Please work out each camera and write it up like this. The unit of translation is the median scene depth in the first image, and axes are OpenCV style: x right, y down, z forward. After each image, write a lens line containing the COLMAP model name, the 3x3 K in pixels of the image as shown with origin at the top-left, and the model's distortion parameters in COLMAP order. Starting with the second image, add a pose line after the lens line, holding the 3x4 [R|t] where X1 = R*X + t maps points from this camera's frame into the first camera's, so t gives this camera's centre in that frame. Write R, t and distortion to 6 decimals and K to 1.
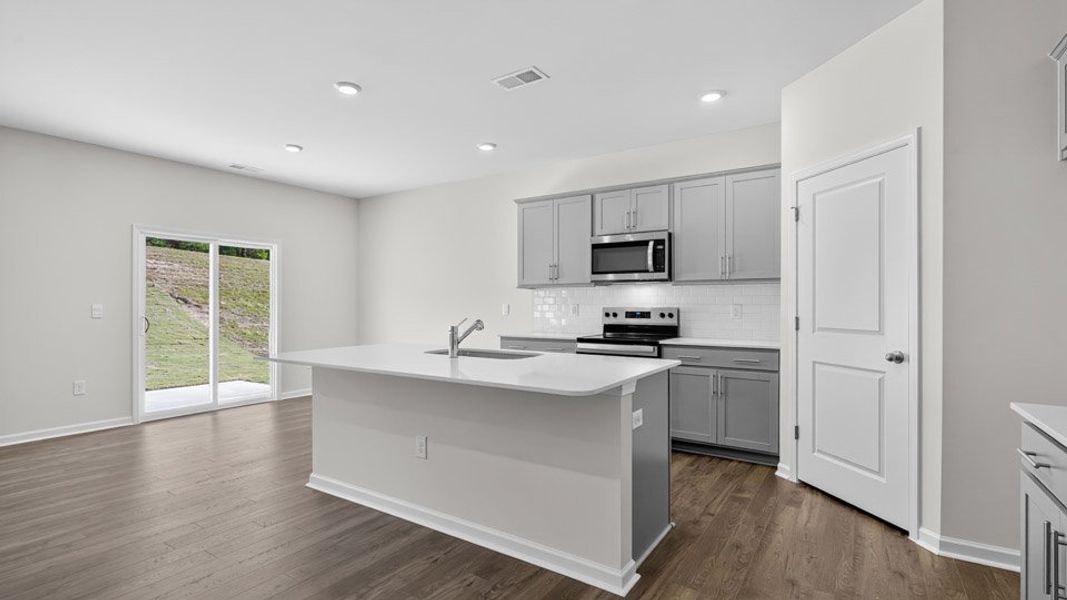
lens RADIAL K [[504.3, 0, 534.6], [0, 504.3, 302.3], [0, 0, 1]] dist [0.029083, -0.000022]
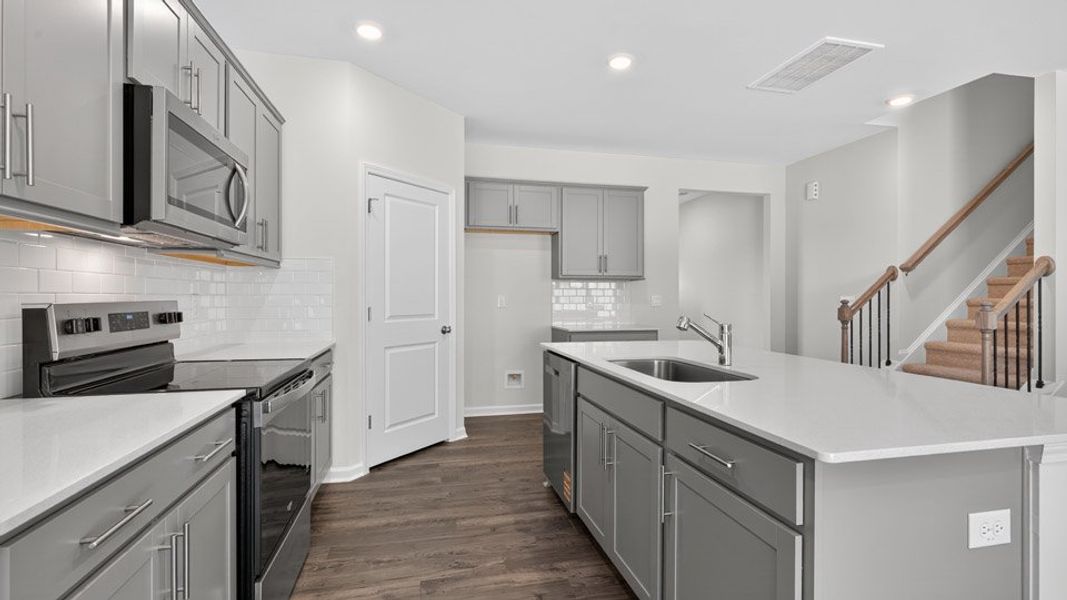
lens RADIAL K [[498.9, 0, 537.2], [0, 498.9, 293.3], [0, 0, 1]] dist [0.003861, 0.000248]
pose [[-0.738787, 0.001644, 0.673937, -0.289414], [-0.007104, 0.999922, -0.010226, 0.005226], [-0.673901, -0.012342, -0.738718, 1.095663]]
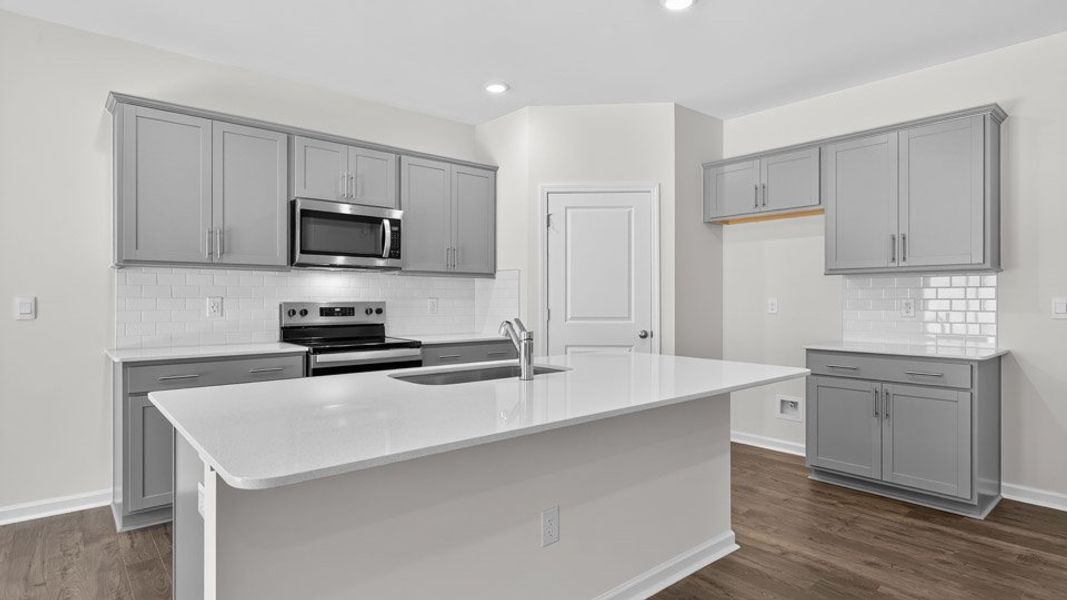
lens RADIAL K [[565.6, 0, 537.2], [0, 565.6, 297.8], [0, 0, 1]] dist [-0.000541, 0.000337]
pose [[0.273769, 0.001136, 0.961795, -0.542063], [-0.007688, 0.999970, 0.001008, 0.001059], [-0.961765, -0.007671, 0.273770, 0.492418]]
